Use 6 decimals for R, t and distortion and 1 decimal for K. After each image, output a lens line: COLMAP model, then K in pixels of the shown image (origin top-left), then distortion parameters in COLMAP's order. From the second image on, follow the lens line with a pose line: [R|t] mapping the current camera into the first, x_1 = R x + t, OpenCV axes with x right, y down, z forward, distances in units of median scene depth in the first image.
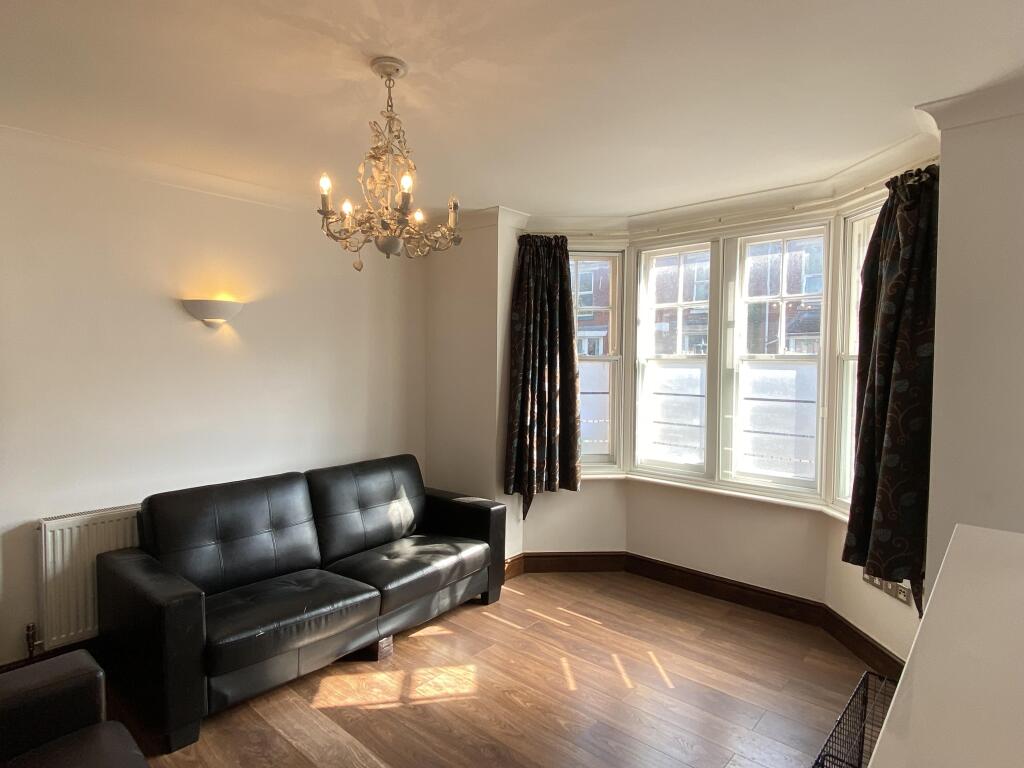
lens RADIAL K [[568.6, 0, 512.6], [0, 568.6, 381.6], [0, 0, 1]] dist [-0.000493, -0.000267]
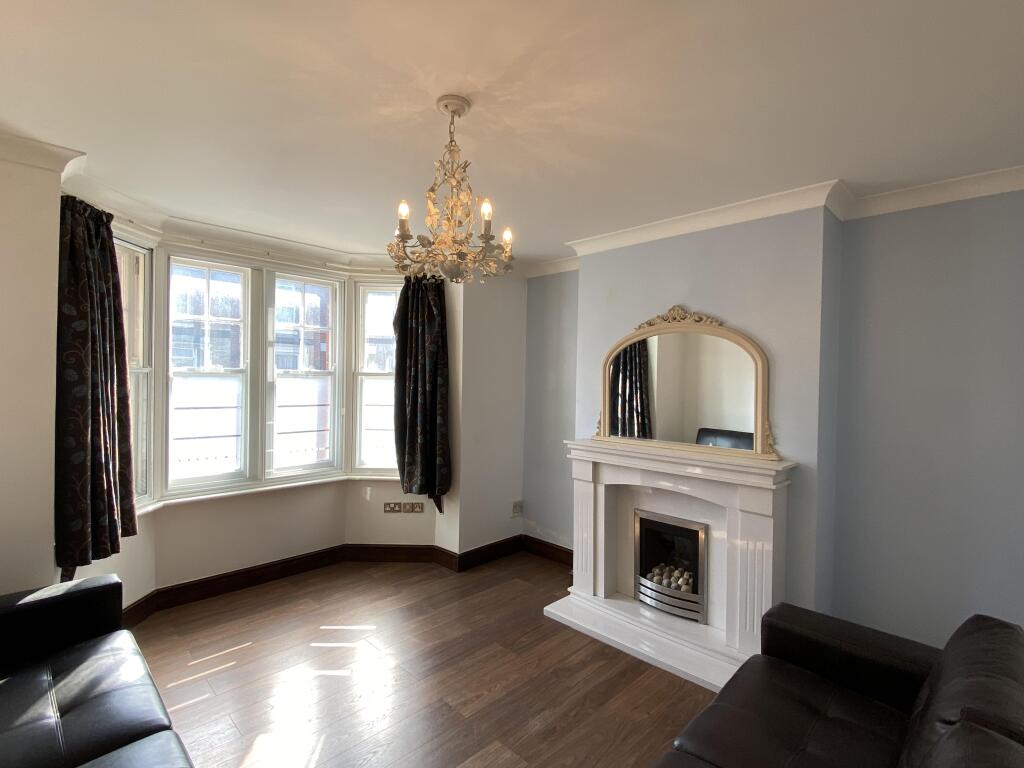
lens RADIAL K [[491.0, 0, 512.6], [0, 491.0, 383.9], [0, 0, 1]] dist [0.001179, -0.000031]
pose [[0.043654, -0.014433, 0.998942, -0.608557], [0.021096, 0.999686, 0.013521, -0.021937], [-0.998824, 0.020484, 0.043945, 0.458685]]
